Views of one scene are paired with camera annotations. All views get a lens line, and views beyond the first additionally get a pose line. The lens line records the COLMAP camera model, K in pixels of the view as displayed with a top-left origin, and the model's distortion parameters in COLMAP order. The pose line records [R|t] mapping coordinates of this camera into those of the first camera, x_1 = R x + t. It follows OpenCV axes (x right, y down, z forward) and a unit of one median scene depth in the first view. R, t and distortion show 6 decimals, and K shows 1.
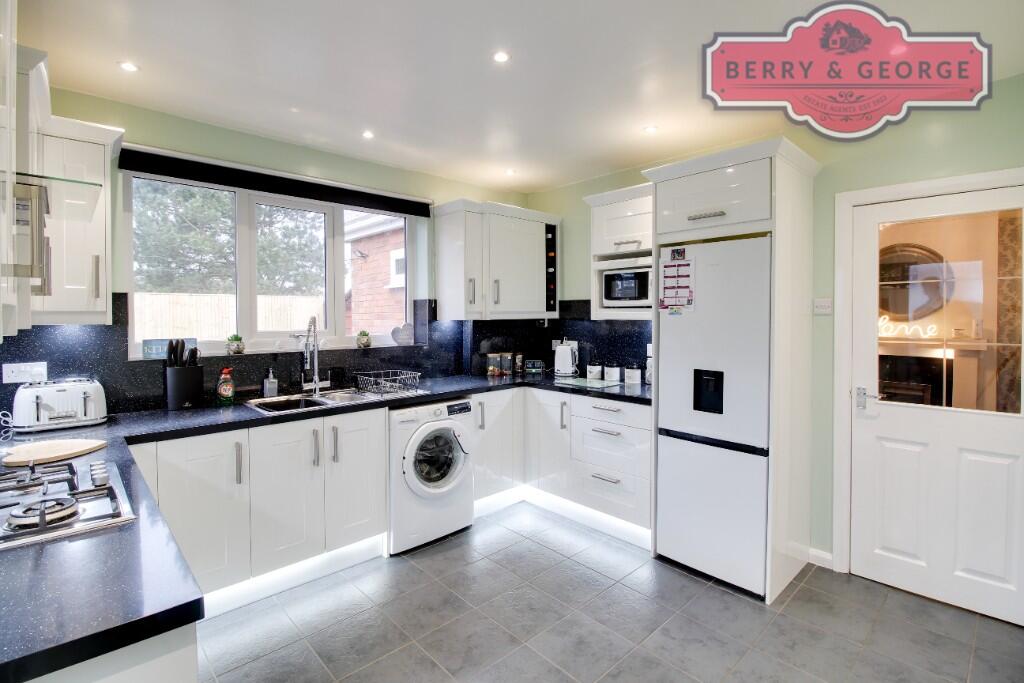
lens RADIAL K [[476.9, 0, 514.2], [0, 476.9, 322.7], [0, 0, 1]] dist [-0.026185, -0.000682]
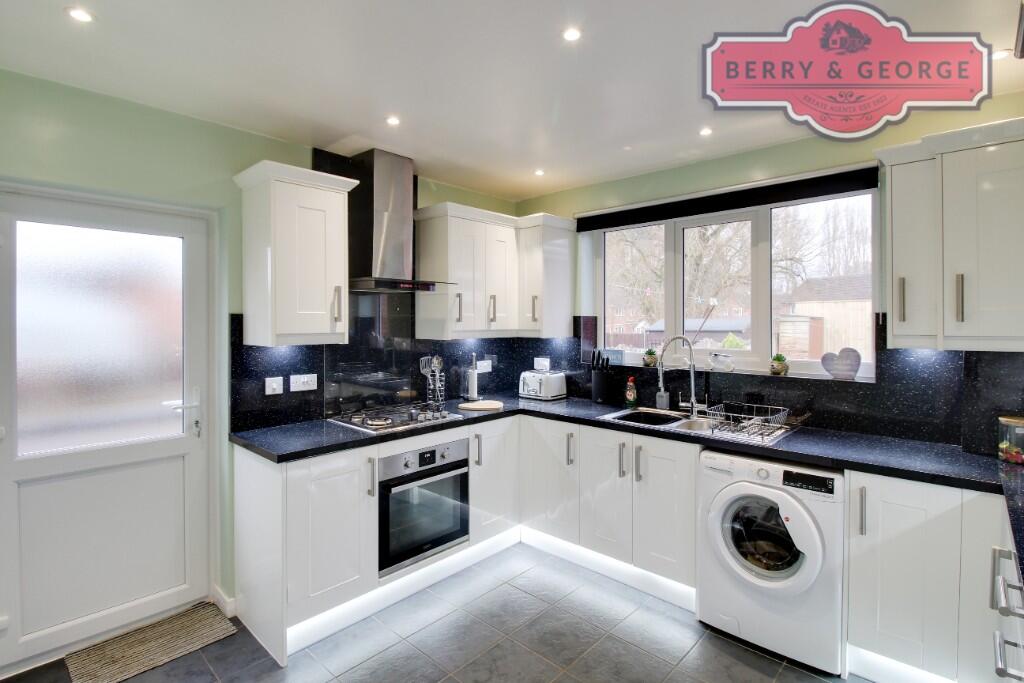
lens RADIAL K [[481.1, 0, 517.5], [0, 481.1, 324.8], [0, 0, 1]] dist [-0.019269, -0.000809]
pose [[0.058724, 0.007445, -0.998247, 0.544830], [-0.016297, 0.999846, 0.006498, -0.036172], [0.998141, 0.015886, 0.058836, 0.589374]]
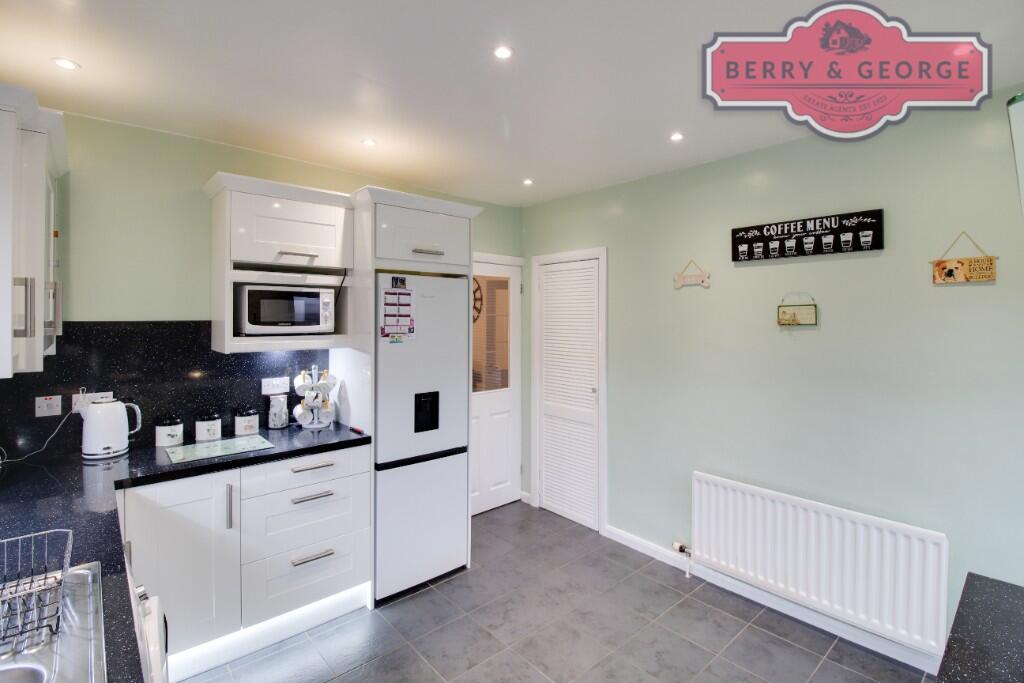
lens RADIAL K [[479.8, 0, 514.3], [0, 479.8, 321.7], [0, 0, 1]] dist [-0.000445, -0.000162]
pose [[0.024845, -0.004163, 0.999683, -0.602765], [0.019314, 0.999807, 0.003684, -0.054926], [-0.999505, 0.019216, 0.024920, 0.667735]]
